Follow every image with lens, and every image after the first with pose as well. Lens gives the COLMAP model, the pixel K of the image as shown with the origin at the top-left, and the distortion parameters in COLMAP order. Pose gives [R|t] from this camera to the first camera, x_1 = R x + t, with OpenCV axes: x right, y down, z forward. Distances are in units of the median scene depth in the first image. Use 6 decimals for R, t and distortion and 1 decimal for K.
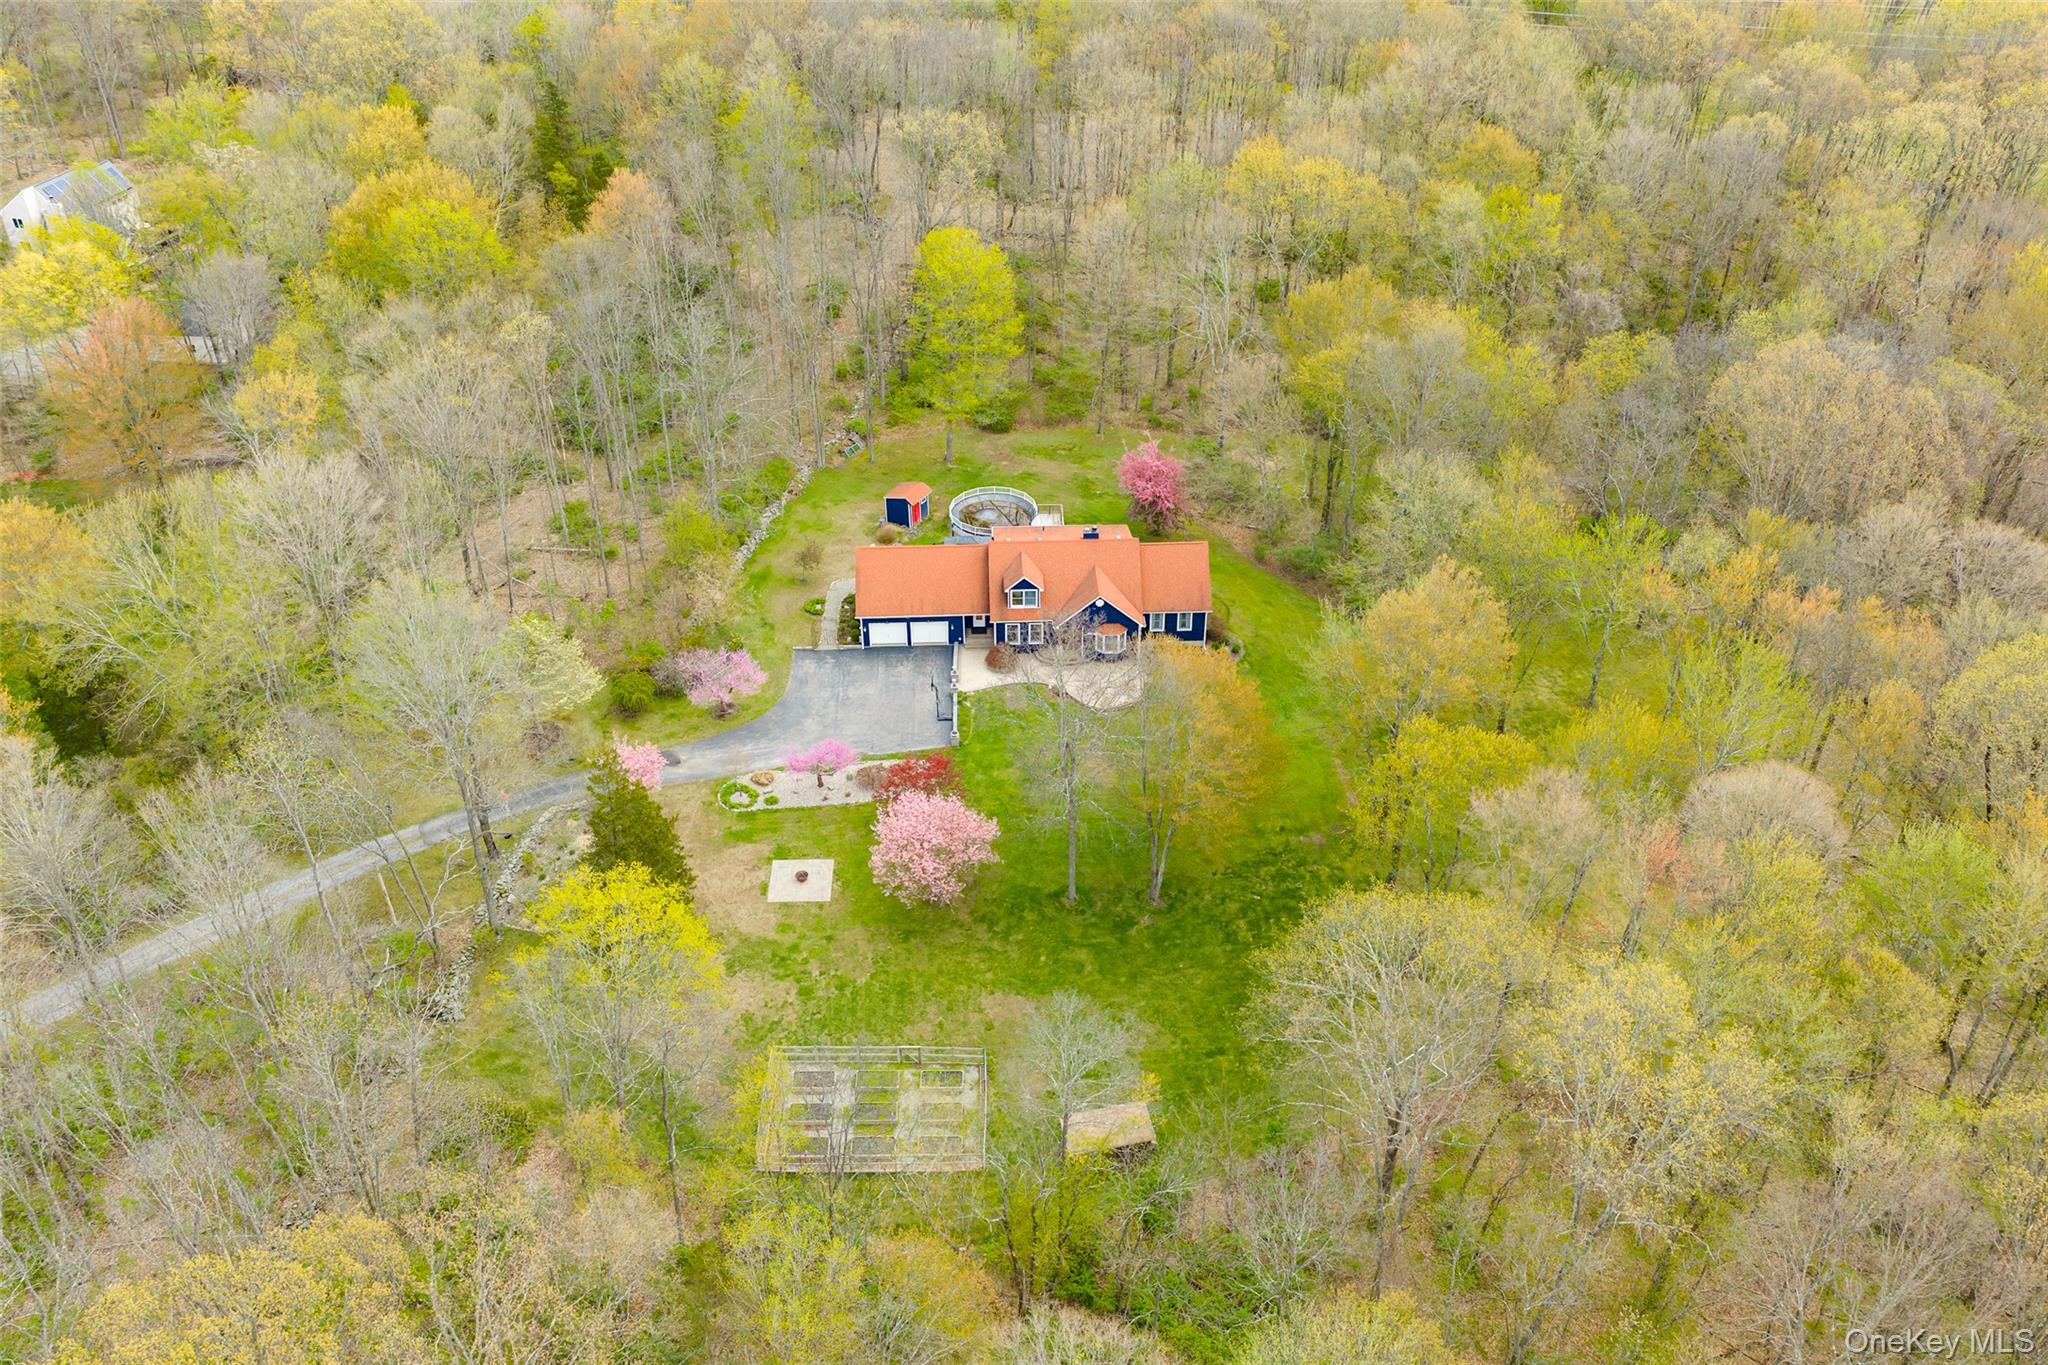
lens RADIAL K [[1683.7, 0, 1032.4], [0, 1683.7, 679.6], [0, 0, 1]] dist [0.045868, -0.088341]
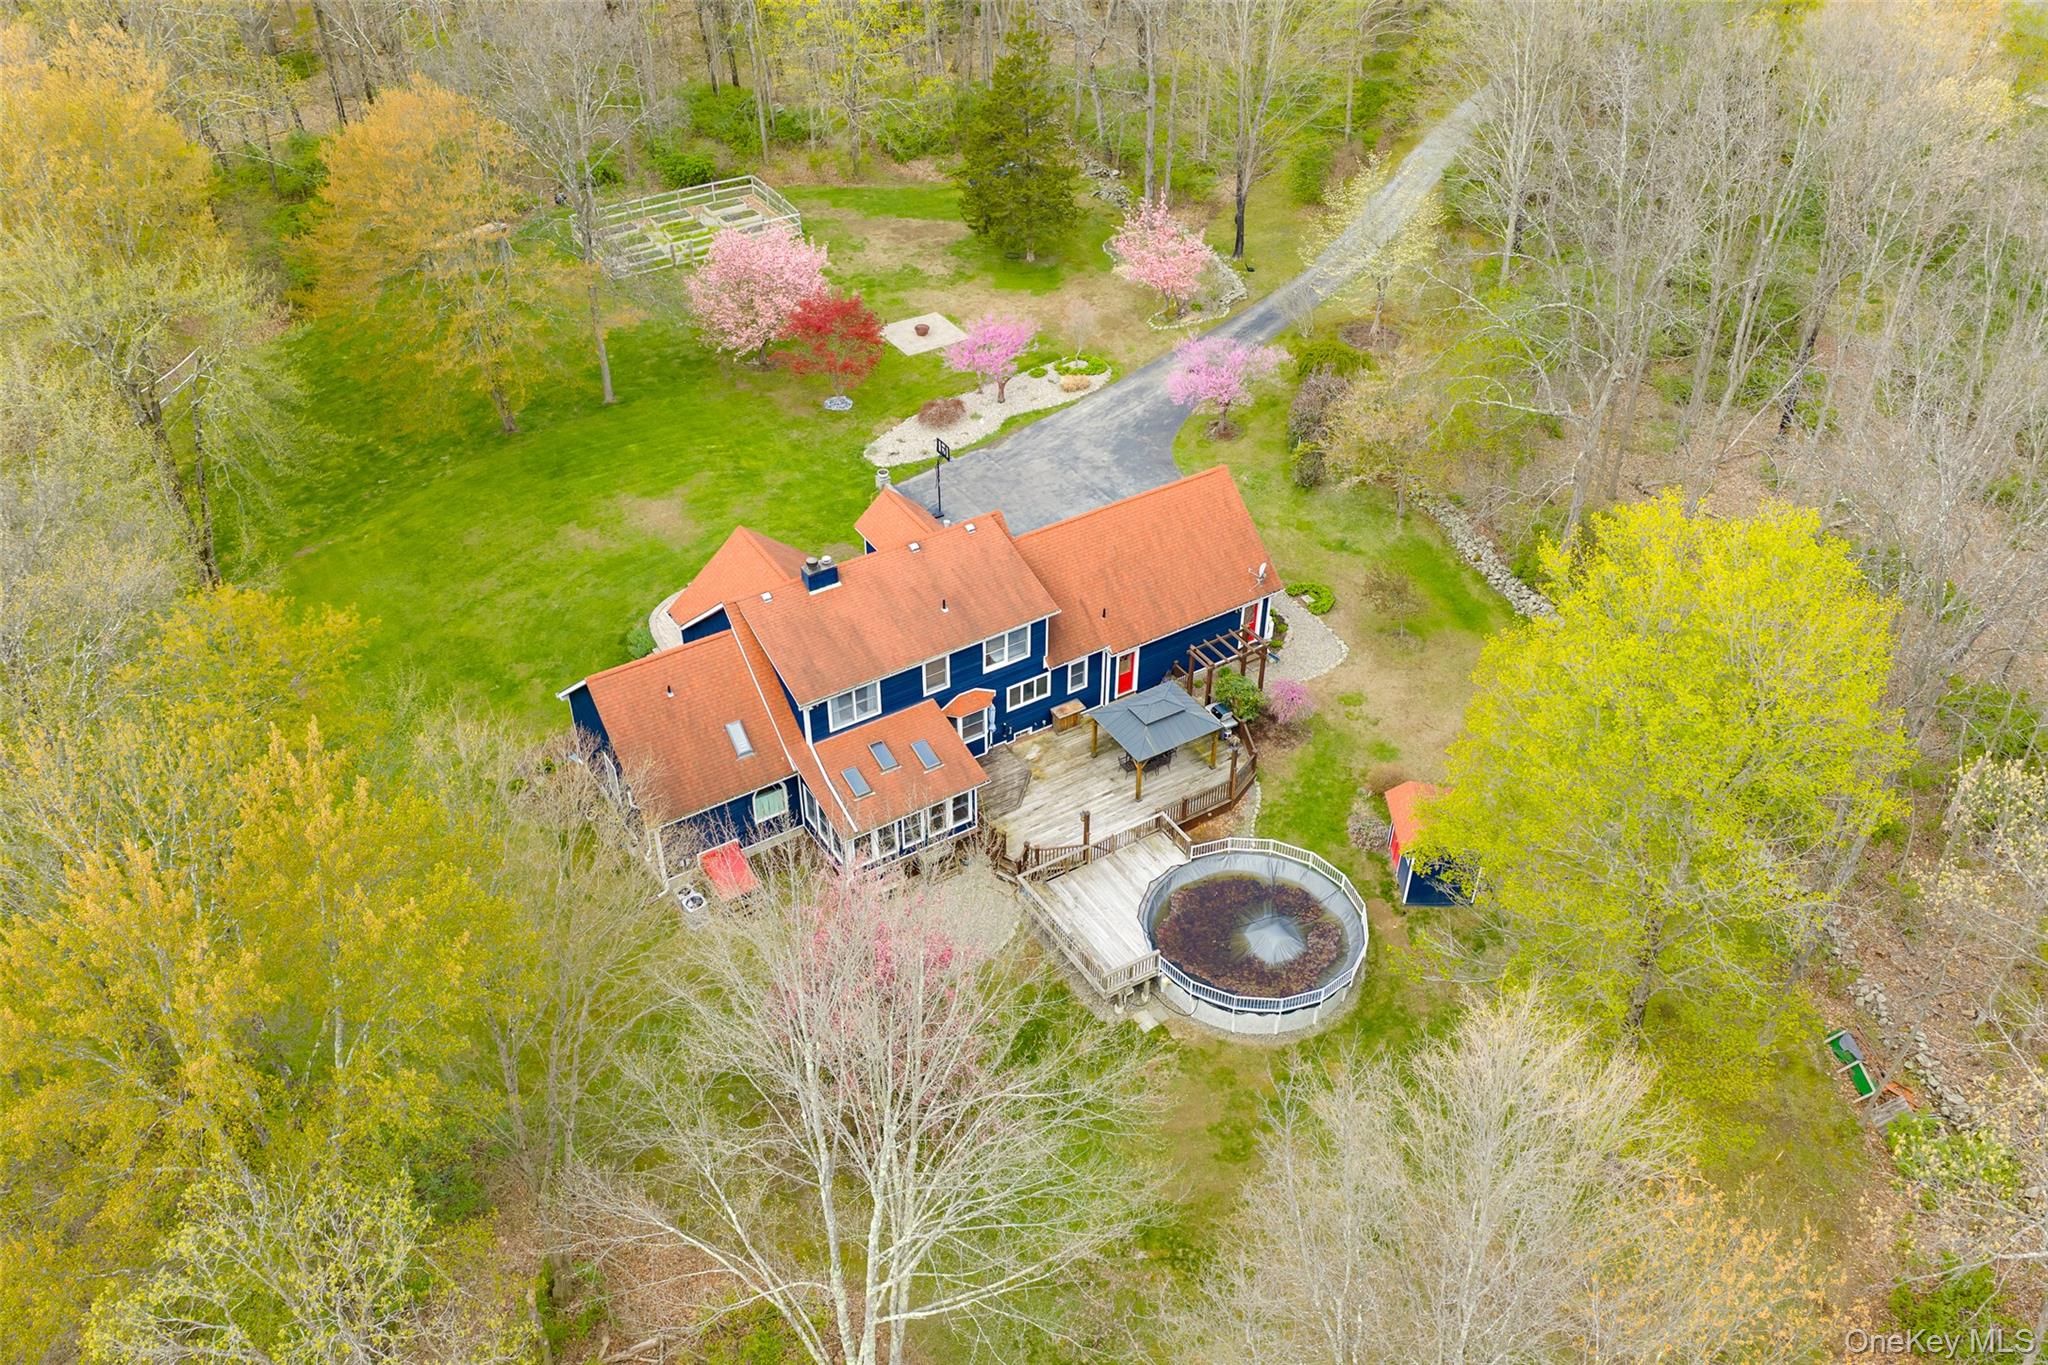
lens RADIAL K [[1683.7, 0, 1032.4], [0, 1683.7, 679.6], [0, 0, 1]] dist [0.045868, -0.088341]
pose [[-0.863574, 0.314233, -0.394332, 0.175796], [-0.285682, 0.339498, 0.896173, -0.511064], [0.415482, 0.886566, -0.203411, 1.140777]]
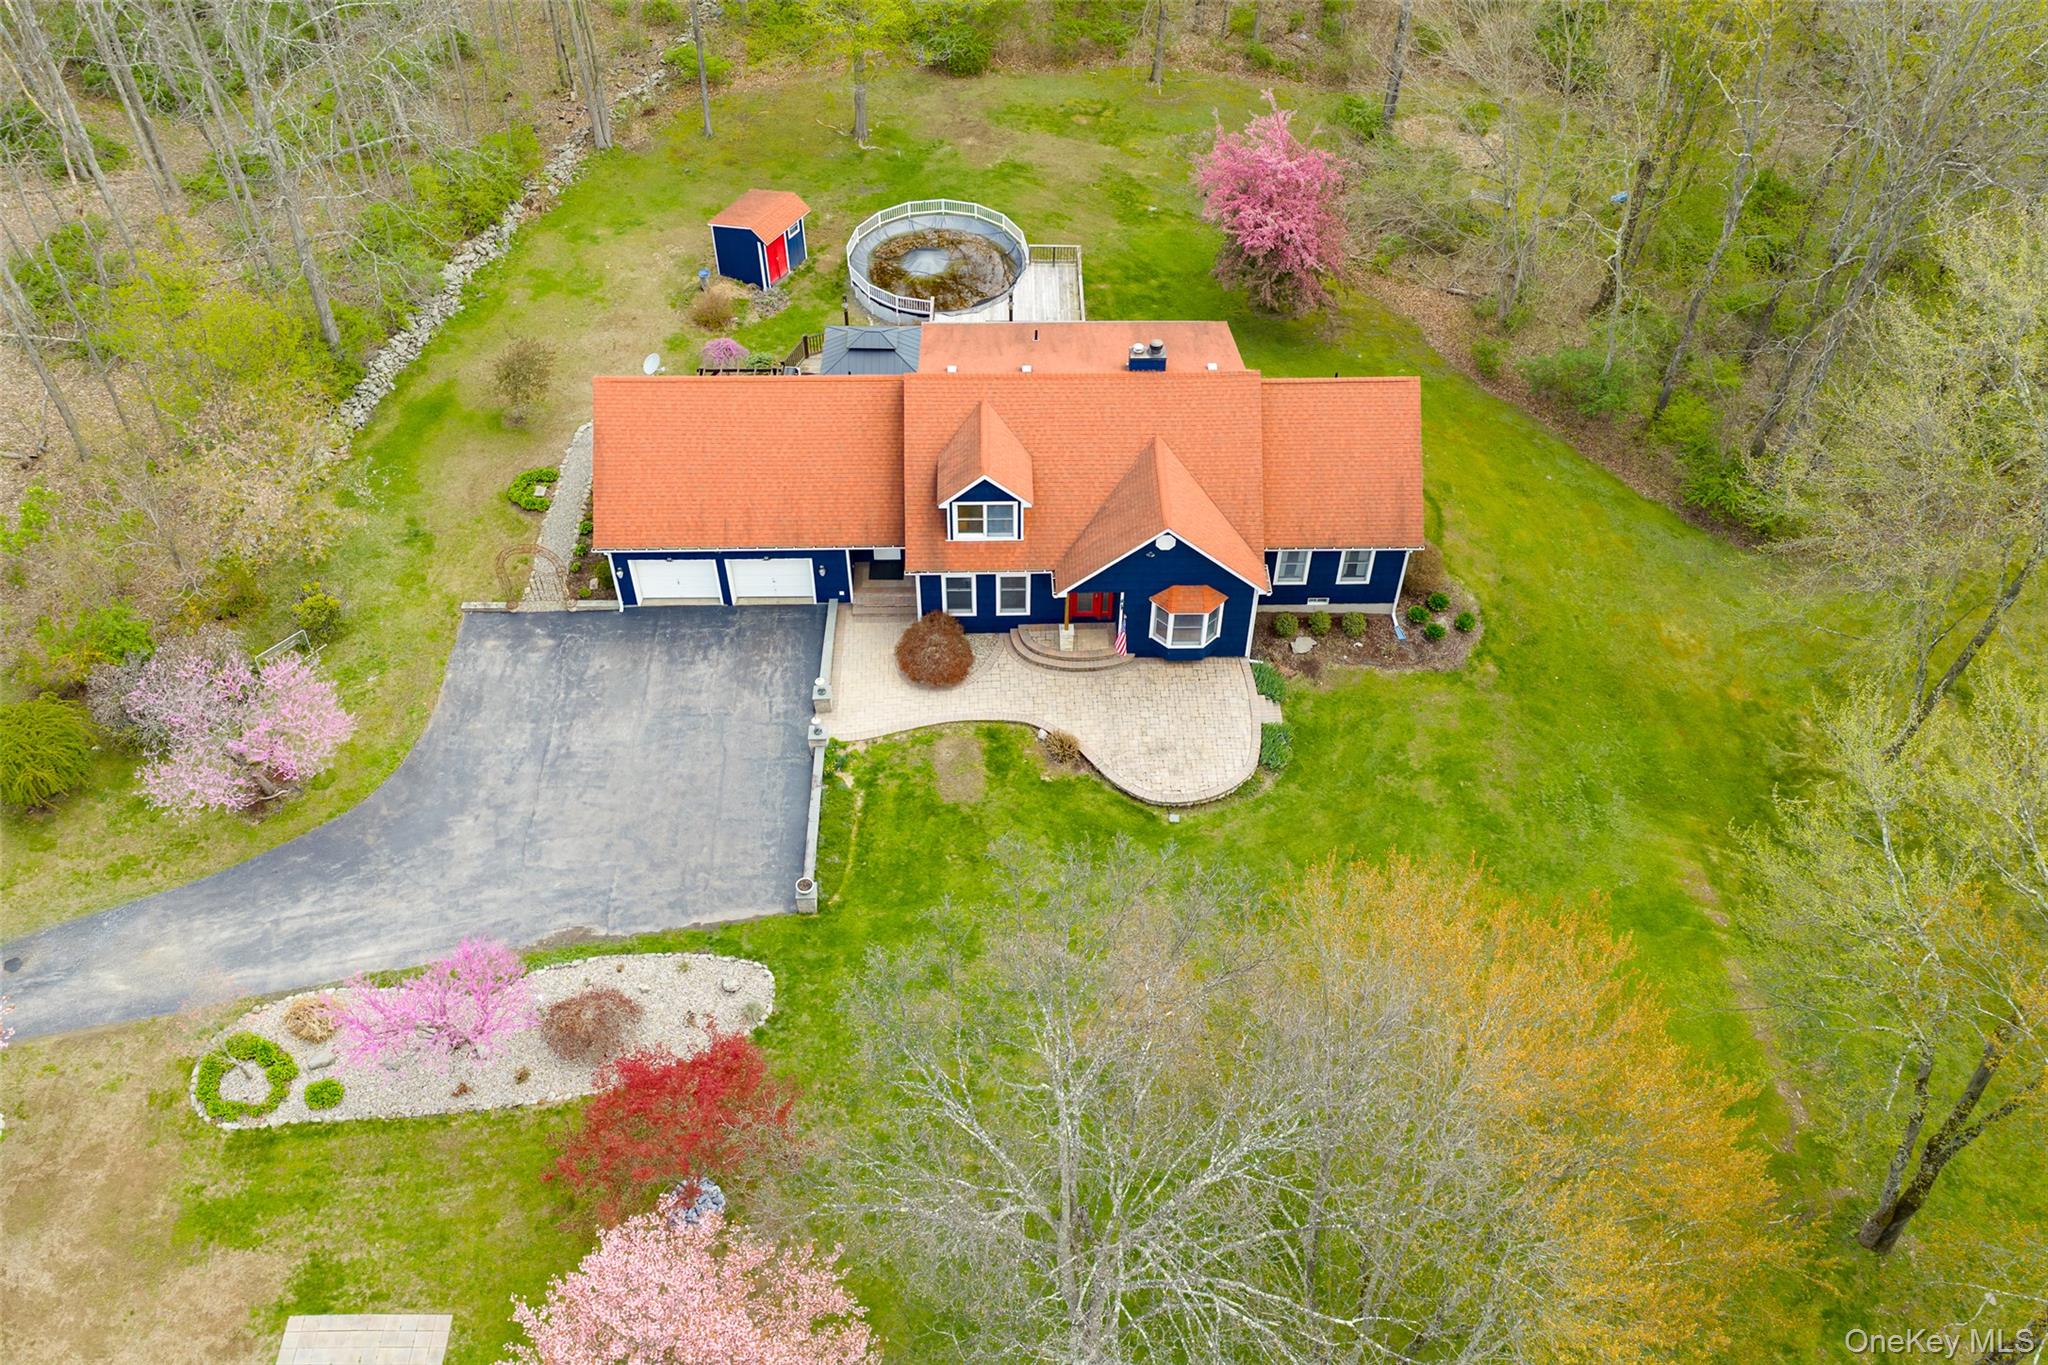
lens RADIAL K [[1683.7, 0, 1032.4], [0, 1683.7, 679.6], [0, 0, 1]] dist [0.045868, -0.088341]
pose [[0.999835, 0.018085, -0.001921, 0.008181], [-0.017241, 0.976150, 0.216413, -0.098616], [0.005789, -0.216344, 0.976300, 0.566951]]
